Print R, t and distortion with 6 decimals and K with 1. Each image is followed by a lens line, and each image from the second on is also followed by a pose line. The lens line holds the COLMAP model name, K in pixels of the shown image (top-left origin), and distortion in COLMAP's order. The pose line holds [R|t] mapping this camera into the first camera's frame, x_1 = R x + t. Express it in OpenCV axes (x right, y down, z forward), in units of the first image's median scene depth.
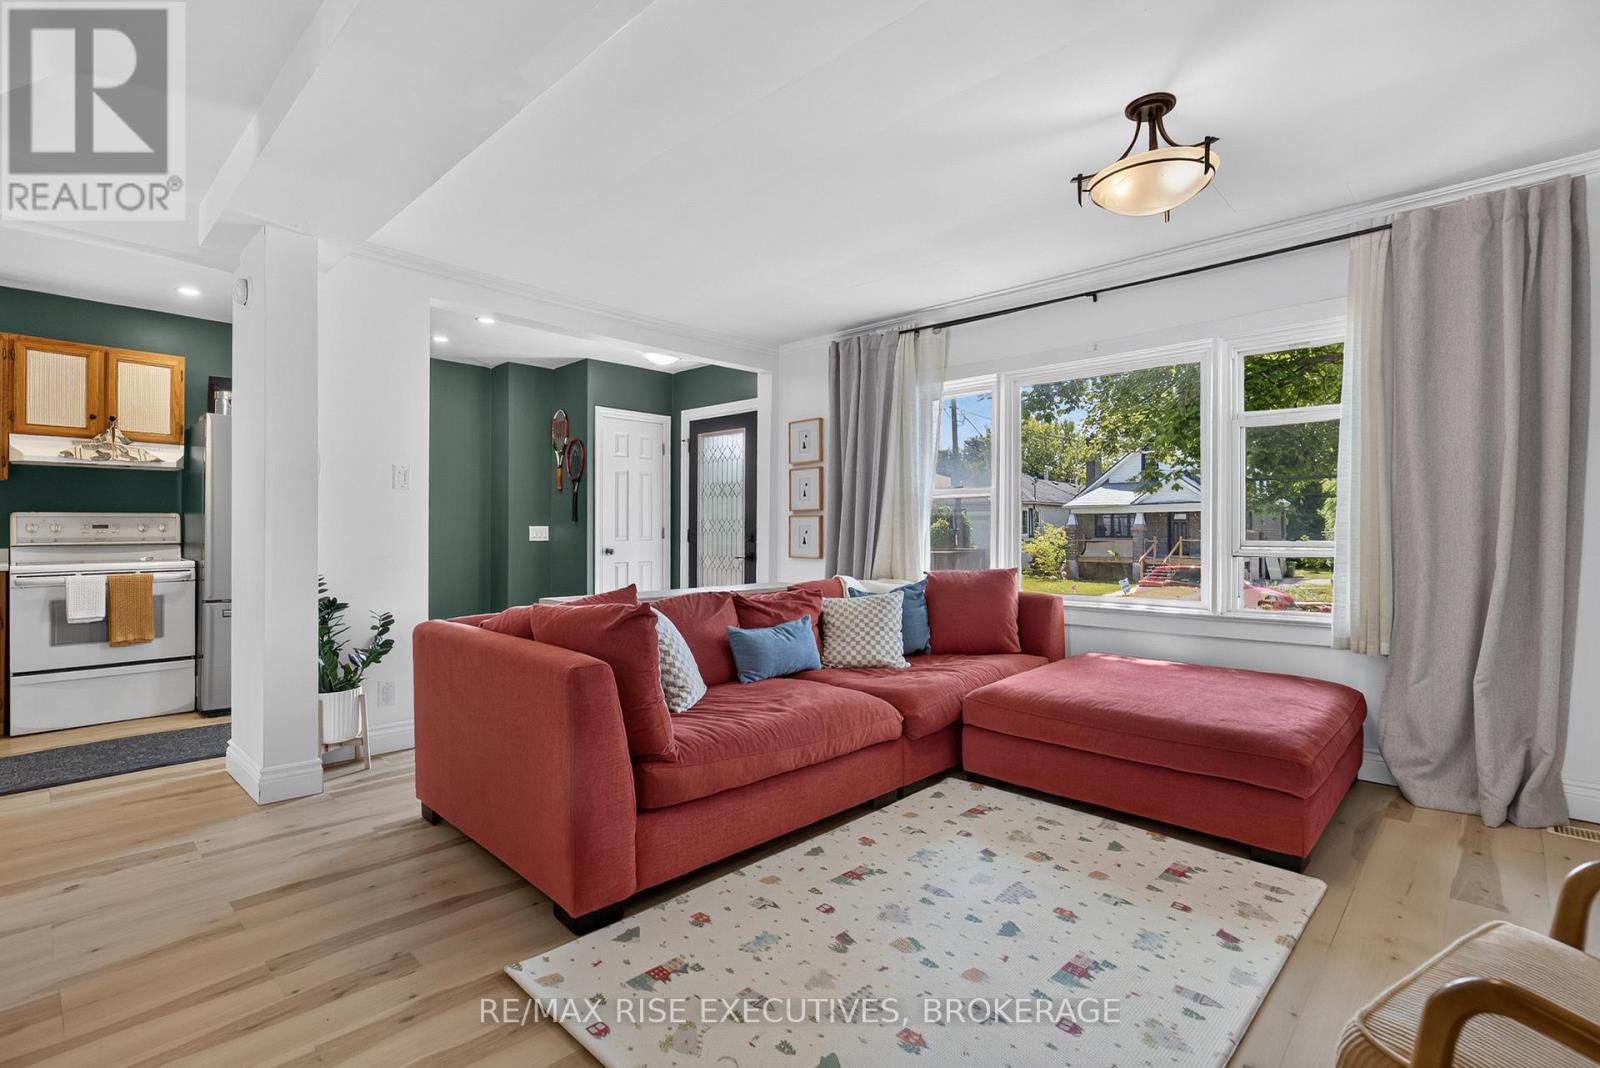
lens RADIAL K [[736.1, 0, 803.4], [0, 736.1, 530.5], [0, 0, 1]] dist [0.002854, 0.000576]
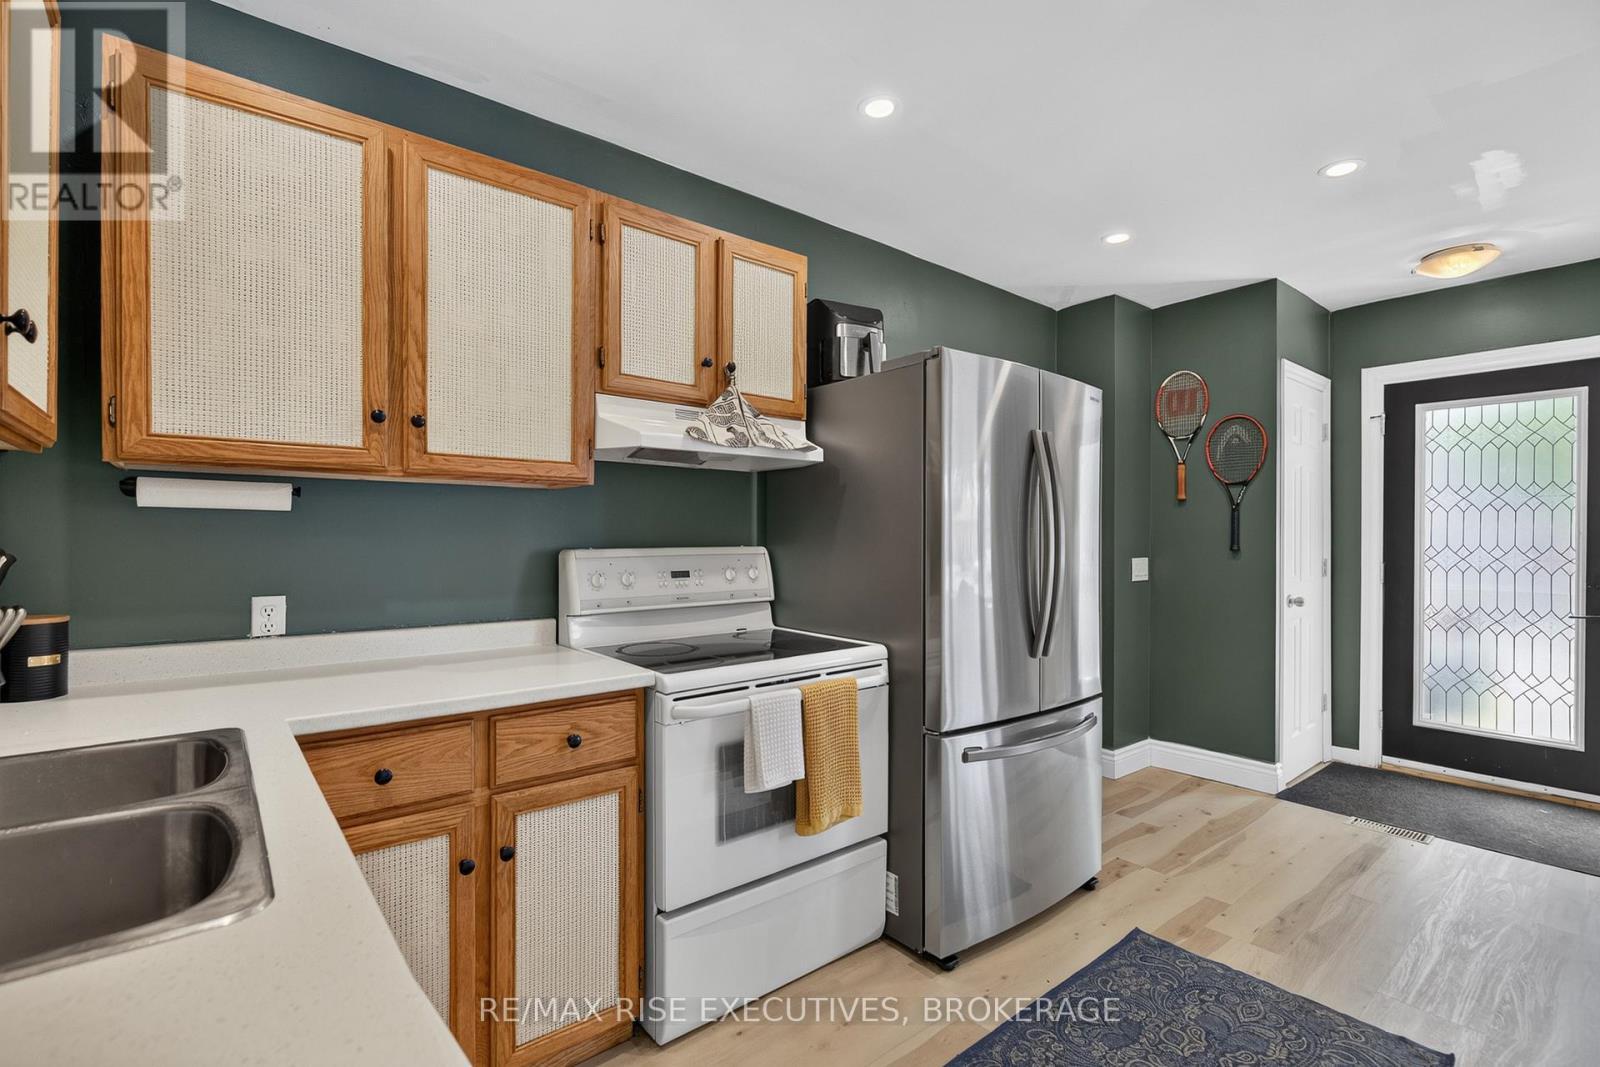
lens RADIAL K [[736.1, 0, 796.9], [0, 736.1, 542.0], [0, 0, 1]] dist [0.002854, 0.000576]
pose [[0.992486, -0.000705, -0.122354, -0.826640], [0.001012, 0.999996, 0.002450, -0.030882], [0.122352, -0.002556, 0.992483, 0.494115]]
